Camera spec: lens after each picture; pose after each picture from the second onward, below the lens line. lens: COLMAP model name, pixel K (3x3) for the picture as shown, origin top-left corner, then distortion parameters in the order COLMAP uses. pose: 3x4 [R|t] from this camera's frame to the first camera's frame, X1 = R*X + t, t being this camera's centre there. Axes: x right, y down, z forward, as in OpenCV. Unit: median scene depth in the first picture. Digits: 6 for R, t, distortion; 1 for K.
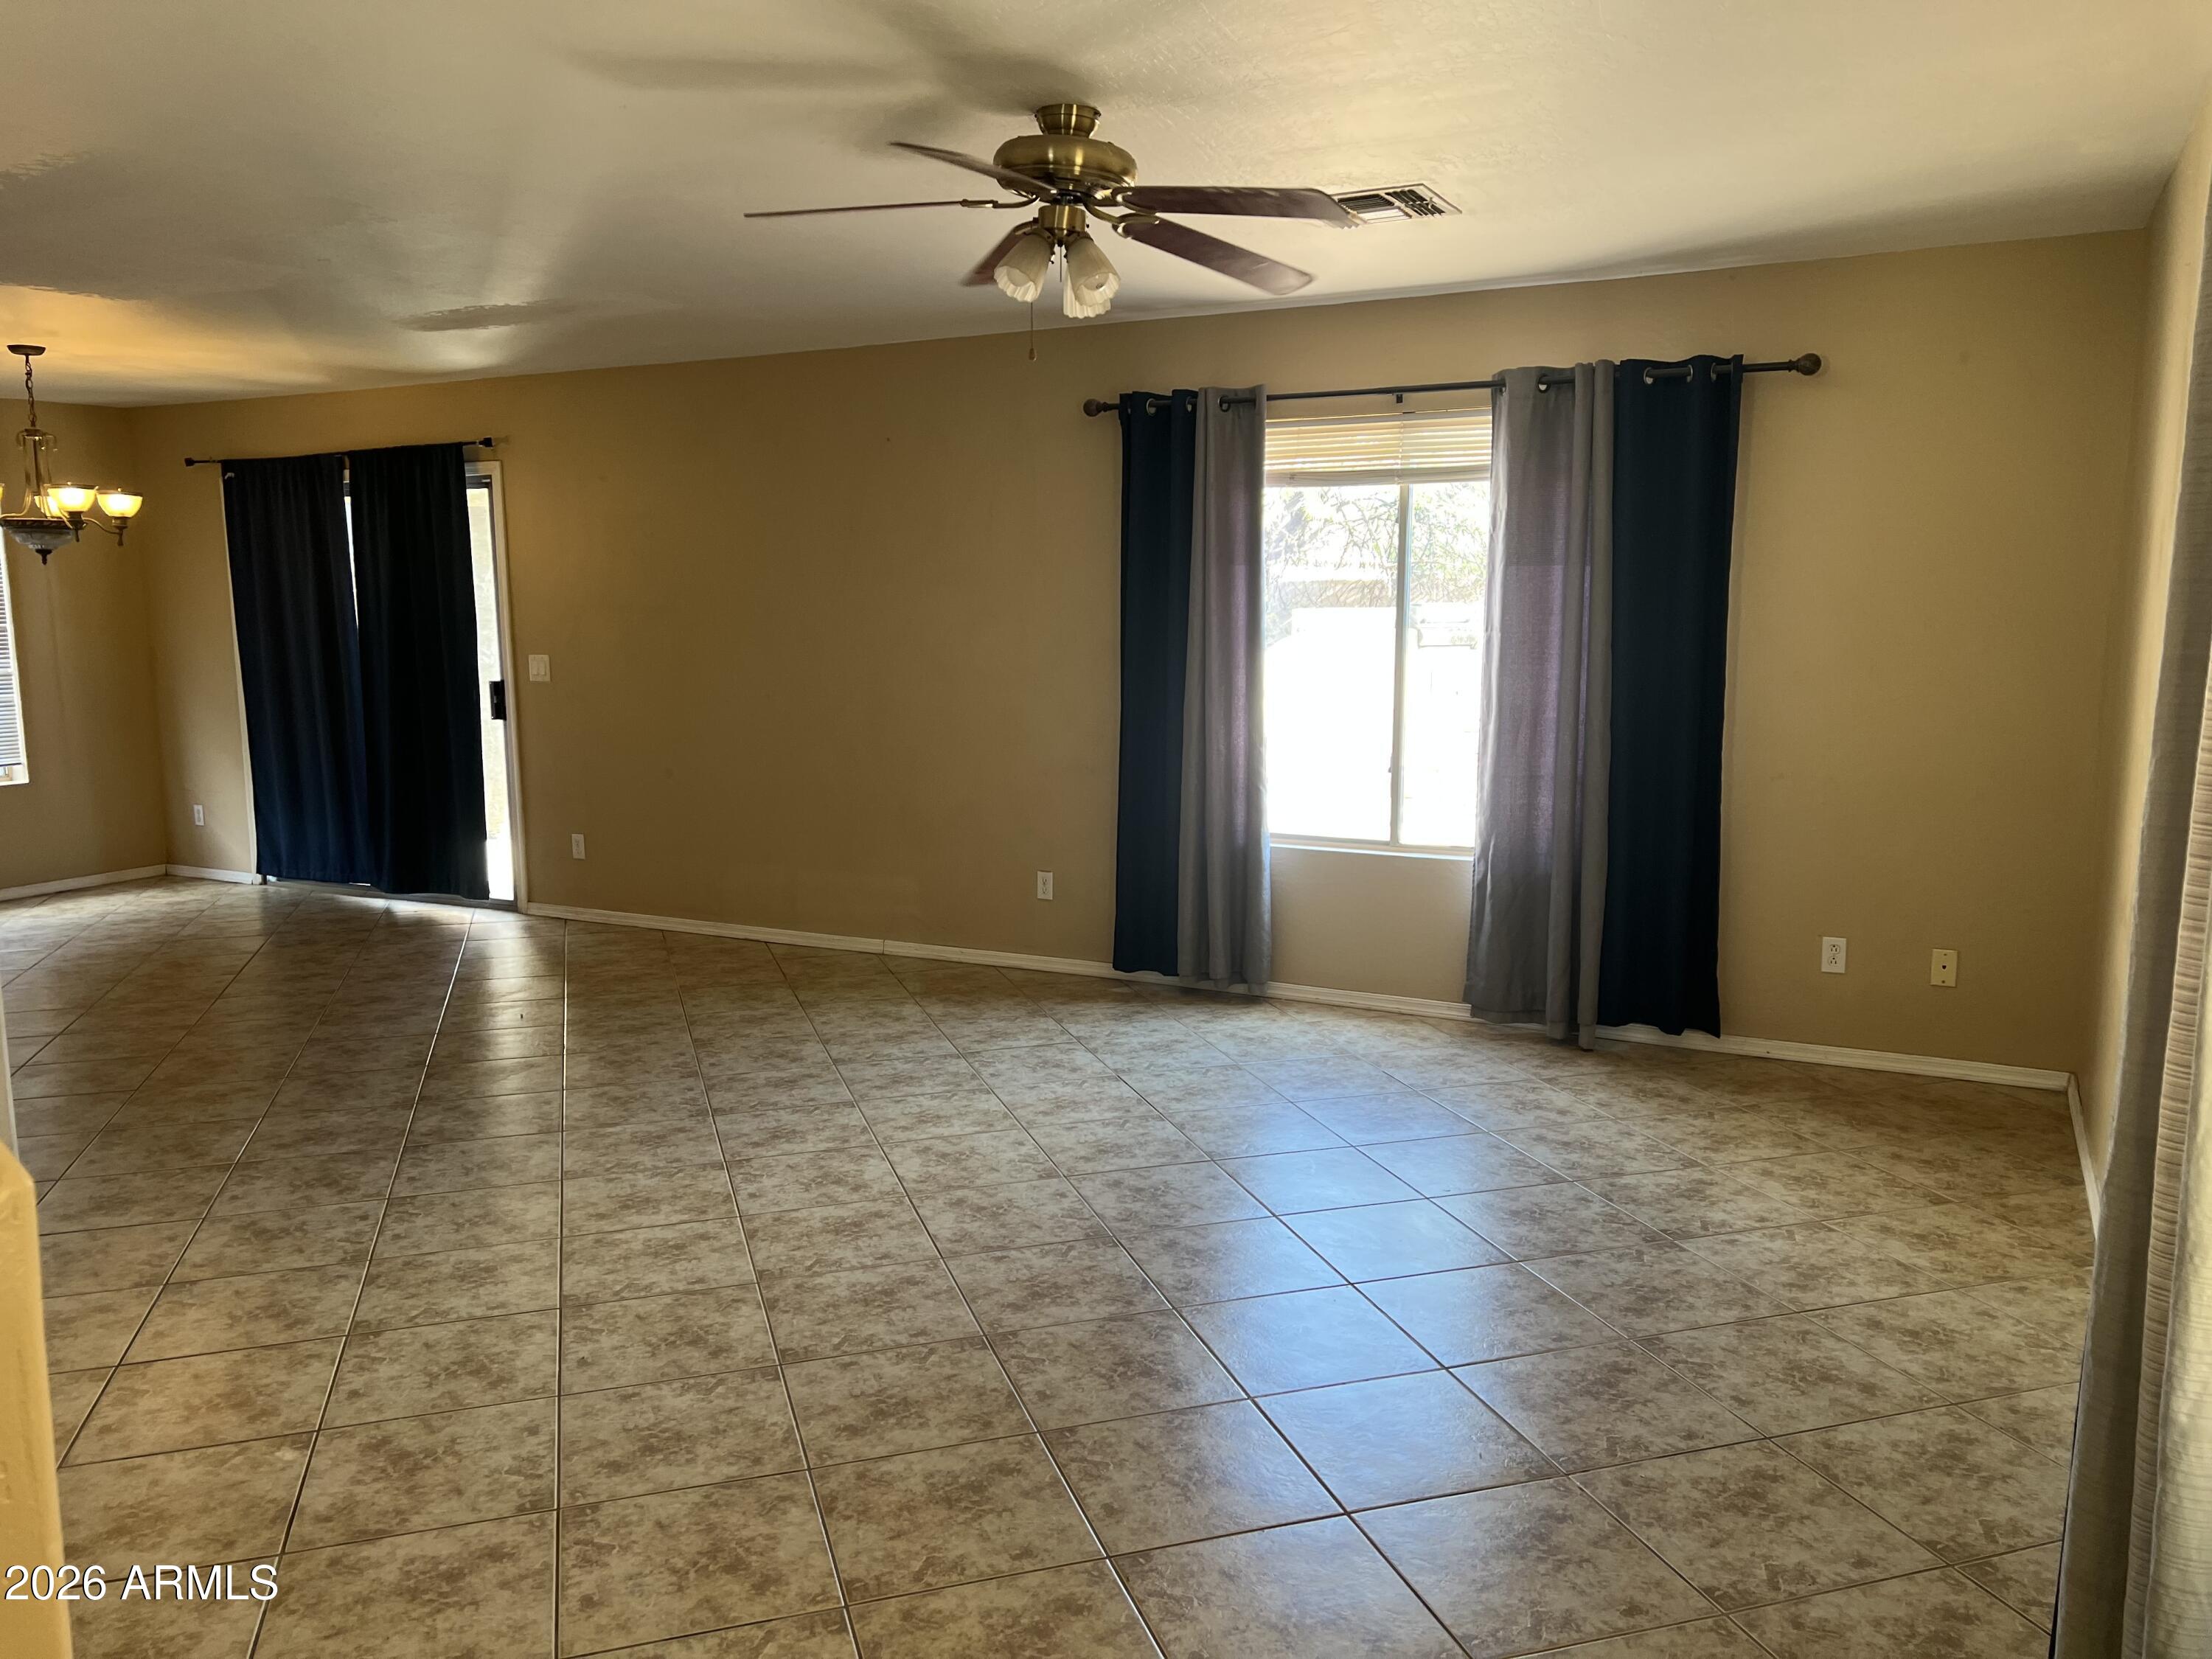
lens RADIAL K [[1642.7, 0, 1106.2], [0, 1642.7, 851.6], [0, 0, 1]] dist [0.052206, -0.060780]
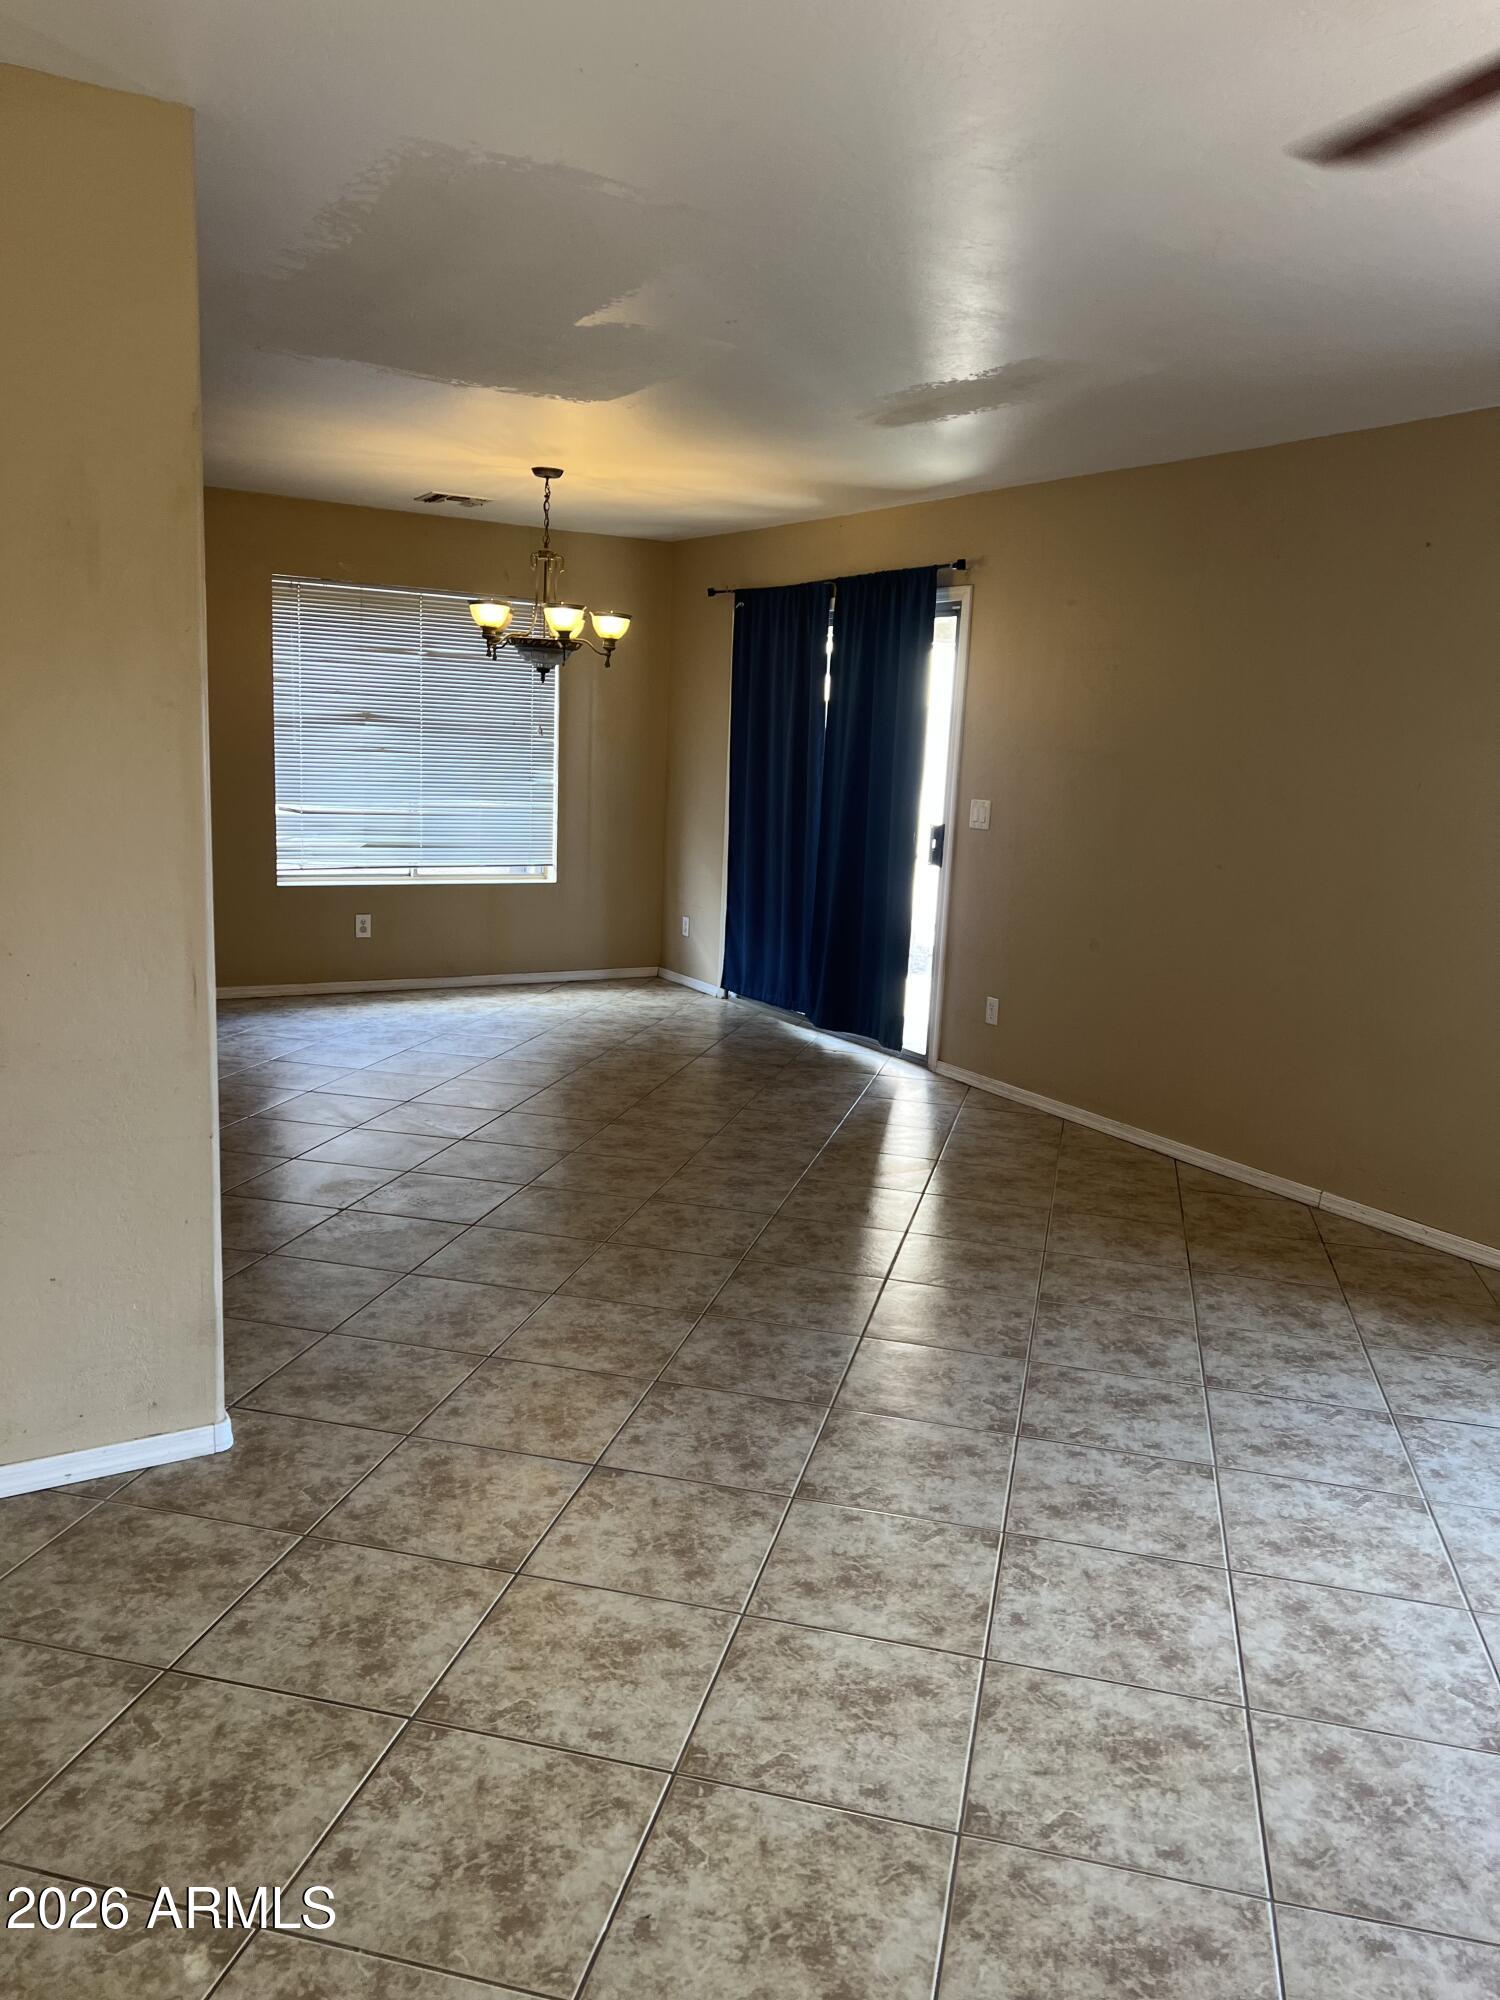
lens RADIAL K [[1485.3, 0, 775.1], [0, 1485.3, 1005.1], [0, 0, 1]] dist [0.052206, -0.060780]
pose [[0.857035, 0.137634, -0.496537, -0.016931], [-0.127802, 0.990333, 0.053920, -0.038701], [0.499158, 0.017247, 0.866339, 0.250342]]
